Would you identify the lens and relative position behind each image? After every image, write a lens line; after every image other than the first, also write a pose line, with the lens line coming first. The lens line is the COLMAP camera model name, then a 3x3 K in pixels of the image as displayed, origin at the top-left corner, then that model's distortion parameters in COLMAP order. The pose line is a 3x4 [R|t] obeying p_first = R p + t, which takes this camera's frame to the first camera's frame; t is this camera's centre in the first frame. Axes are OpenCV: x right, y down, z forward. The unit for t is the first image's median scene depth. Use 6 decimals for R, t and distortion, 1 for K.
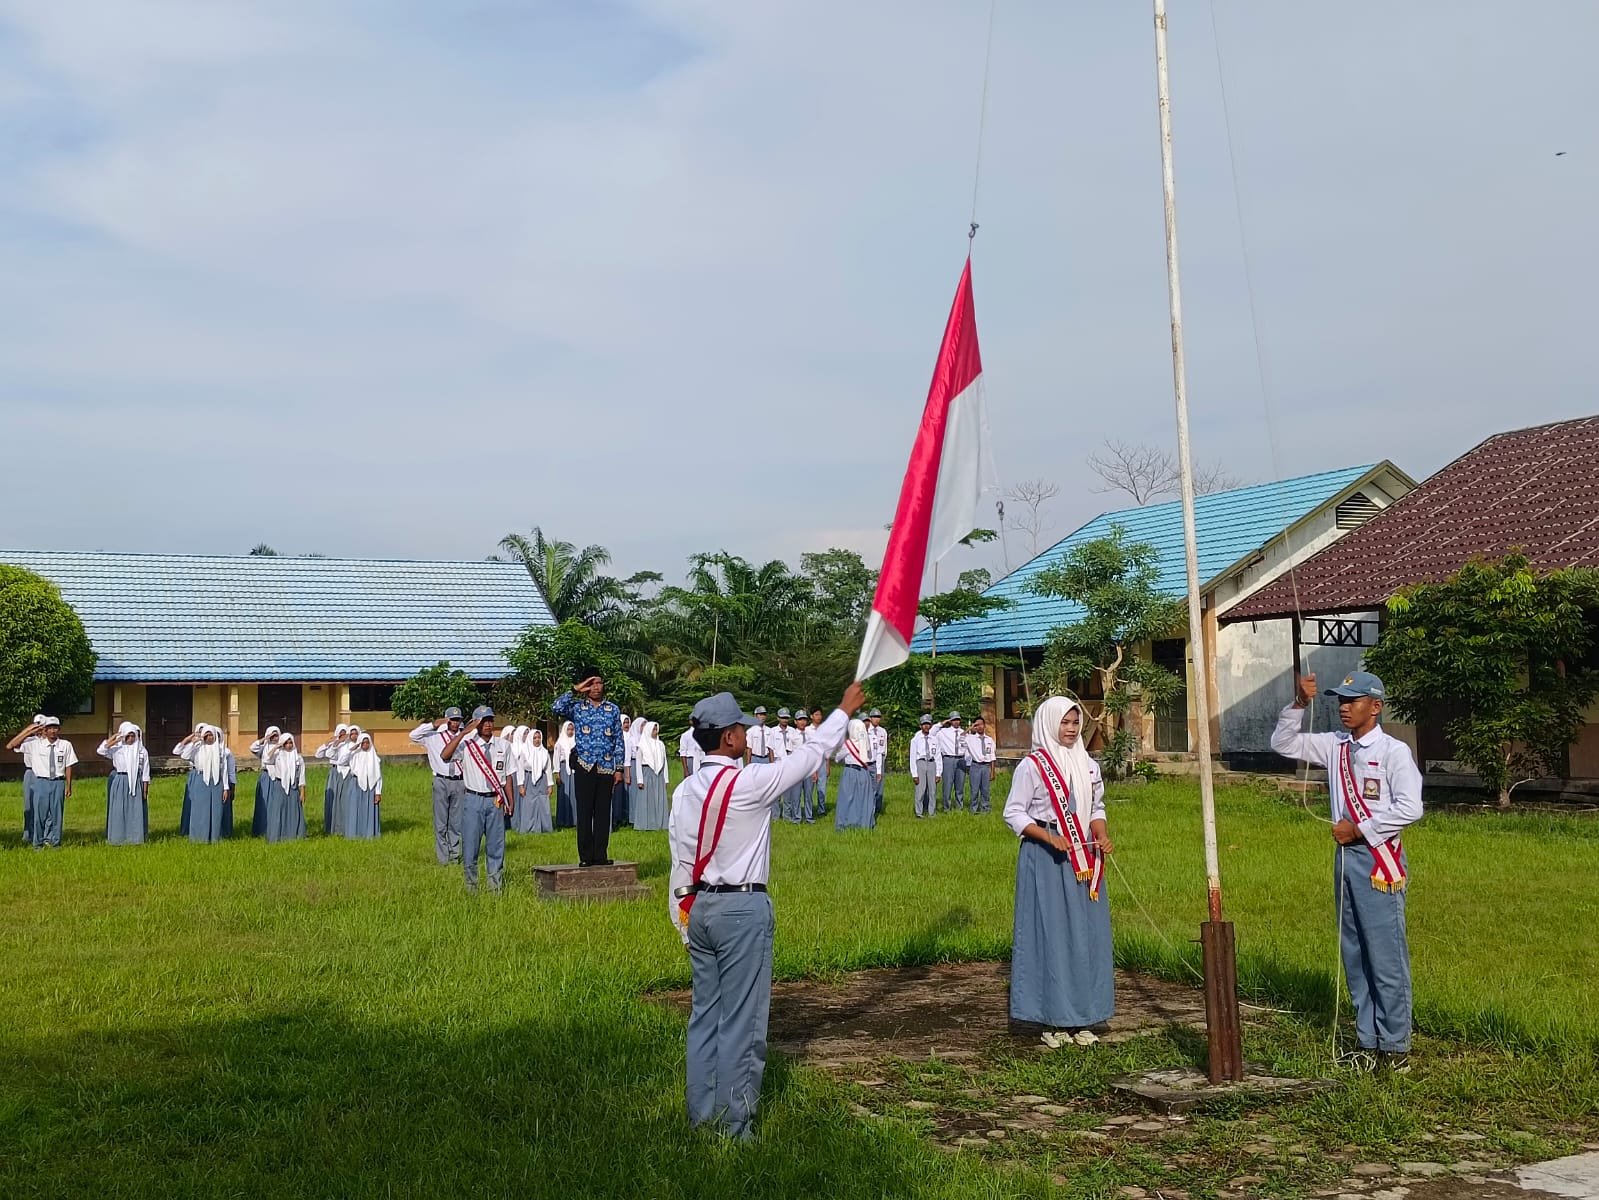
lens RADIAL K [[1880.5, 0, 806.3], [0, 1880.5, 598.3], [0, 0, 1]] dist [0.086016, 0.000000]
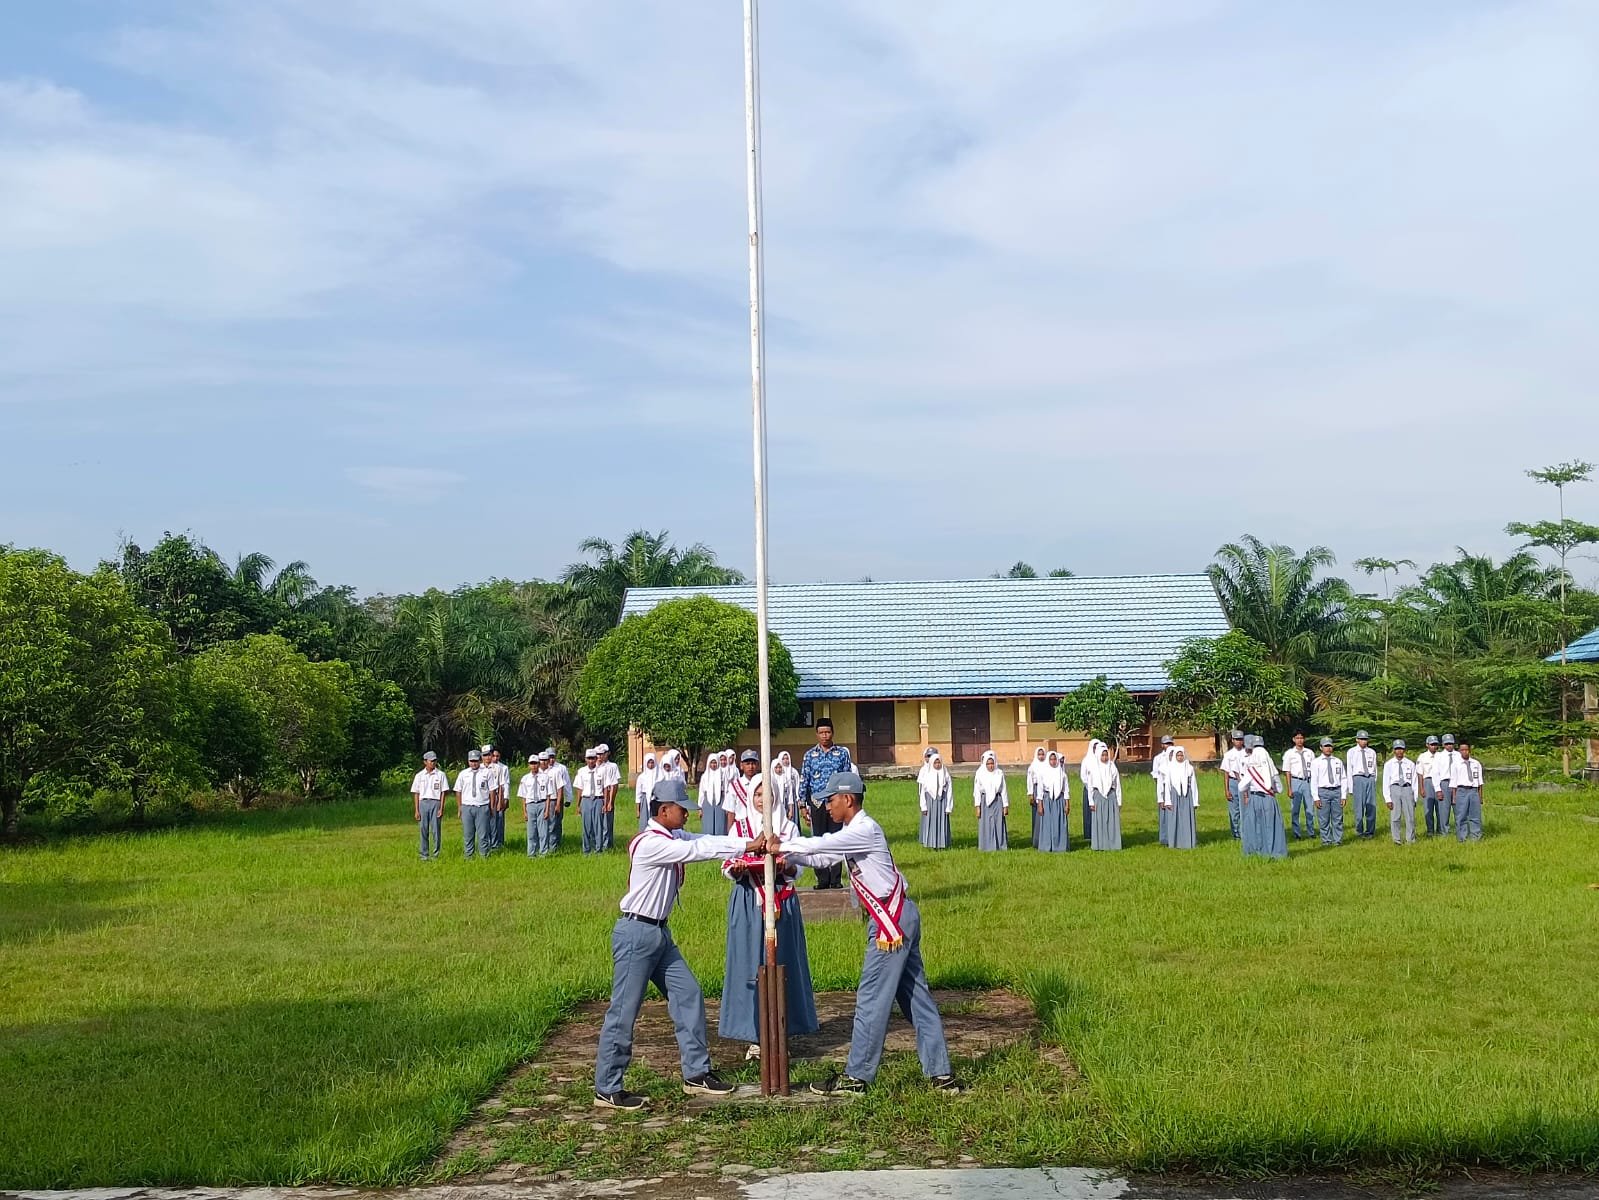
lens RADIAL K [[1880.5, 0, 804.1], [0, 1880.5, 559.7], [0, 0, 1]] dist [0.086016, 0.000000]
pose [[0.898129, -0.049561, -0.436931, 0.156623], [0.041882, 0.998752, -0.027199, -0.011914], [0.437734, 0.006128, 0.899084, -0.020639]]
